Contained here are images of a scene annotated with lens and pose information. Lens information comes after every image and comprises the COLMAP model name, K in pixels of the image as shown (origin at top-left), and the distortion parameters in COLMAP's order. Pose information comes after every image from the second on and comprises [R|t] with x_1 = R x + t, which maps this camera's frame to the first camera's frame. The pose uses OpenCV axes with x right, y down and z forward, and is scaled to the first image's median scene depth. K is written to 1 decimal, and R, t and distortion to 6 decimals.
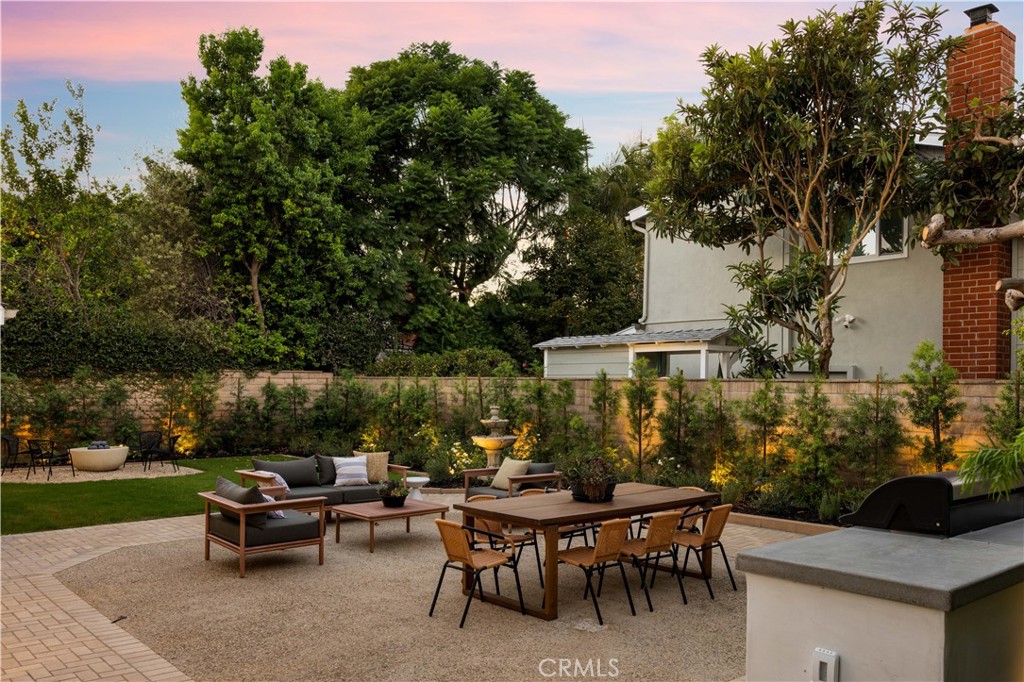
lens RADIAL K [[812.0, 0, 511.2], [0, 812.0, 343.1], [0, 0, 1]] dist [-0.003457, -0.000667]
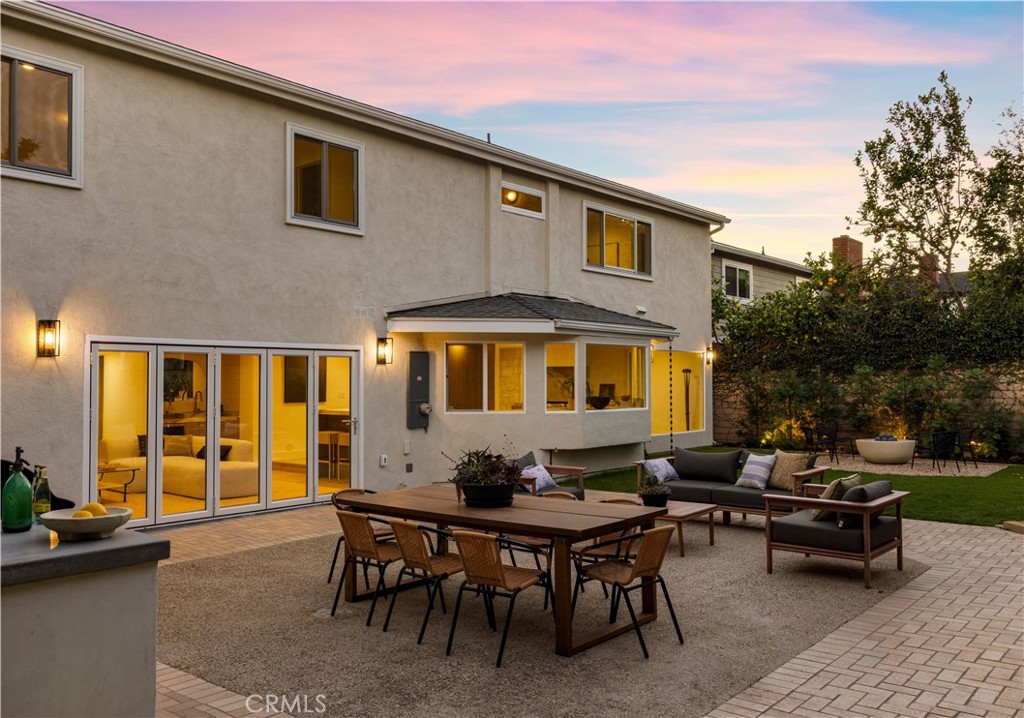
lens RADIAL K [[859.4, 0, 511.0], [0, 859.4, 359.3], [0, 0, 1]] dist [0.000467, -0.000537]
pose [[0.143477, -0.034399, -0.989056, 0.540458], [0.059706, 0.997876, -0.026045, 0.039334], [0.987851, -0.055316, 0.145226, 0.504807]]
